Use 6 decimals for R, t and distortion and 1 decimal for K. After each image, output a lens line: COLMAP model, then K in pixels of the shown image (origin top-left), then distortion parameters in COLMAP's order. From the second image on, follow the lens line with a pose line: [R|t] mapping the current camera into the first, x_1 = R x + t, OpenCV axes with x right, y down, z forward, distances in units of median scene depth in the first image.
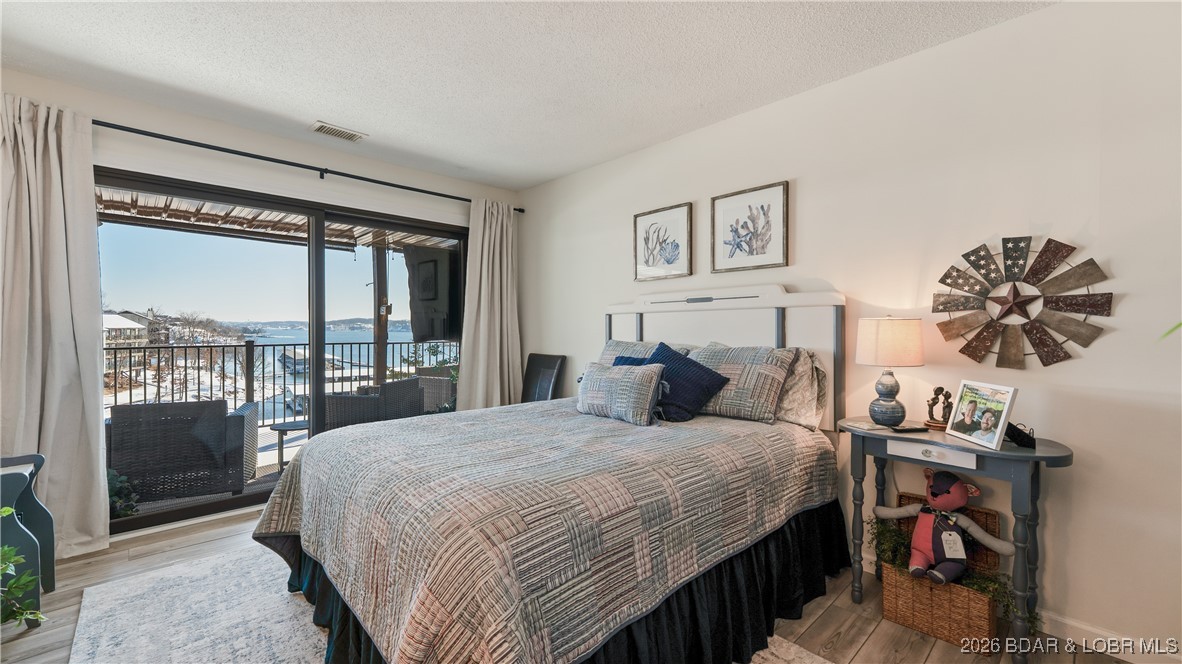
lens RADIAL K [[479.2, 0, 583.3], [0, 479.2, 334.7], [0, 0, 1]] dist [0.003093, -0.000710]
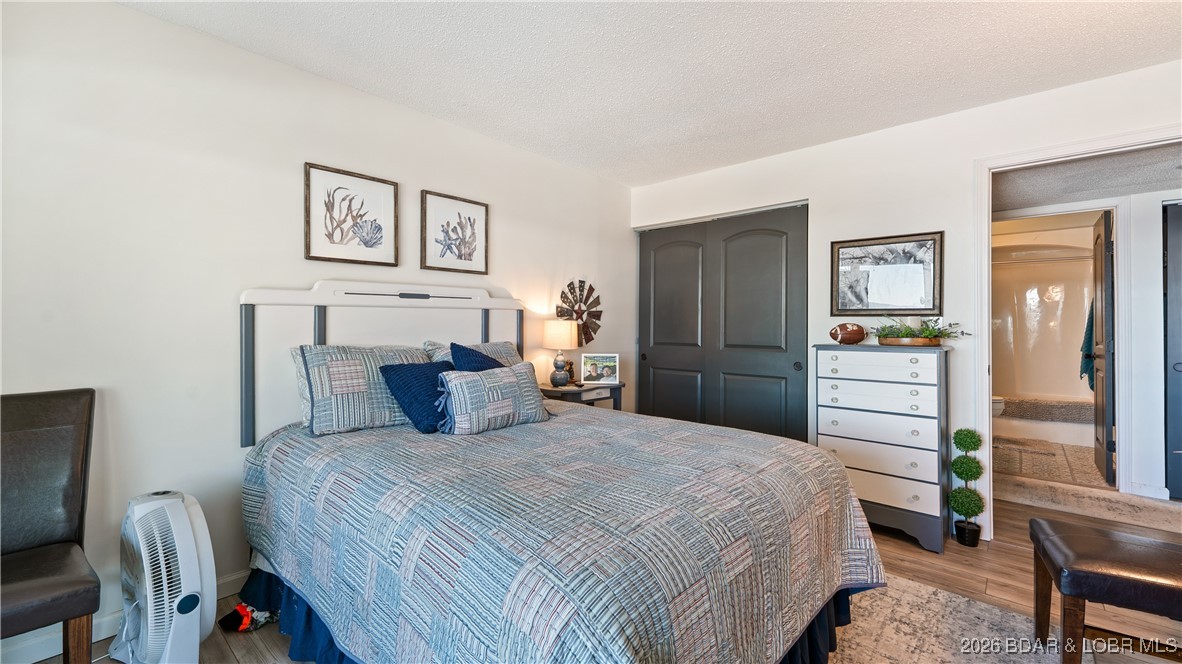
lens RADIAL K [[479.2, 0, 589.2], [0, 479.2, 322.3], [0, 0, 1]] dist [0.003093, -0.000710]
pose [[-0.094287, -0.004753, 0.995534, -0.779890], [0.003671, 0.999980, 0.005122, -0.027857], [-0.995538, 0.004138, -0.094267, 0.833833]]
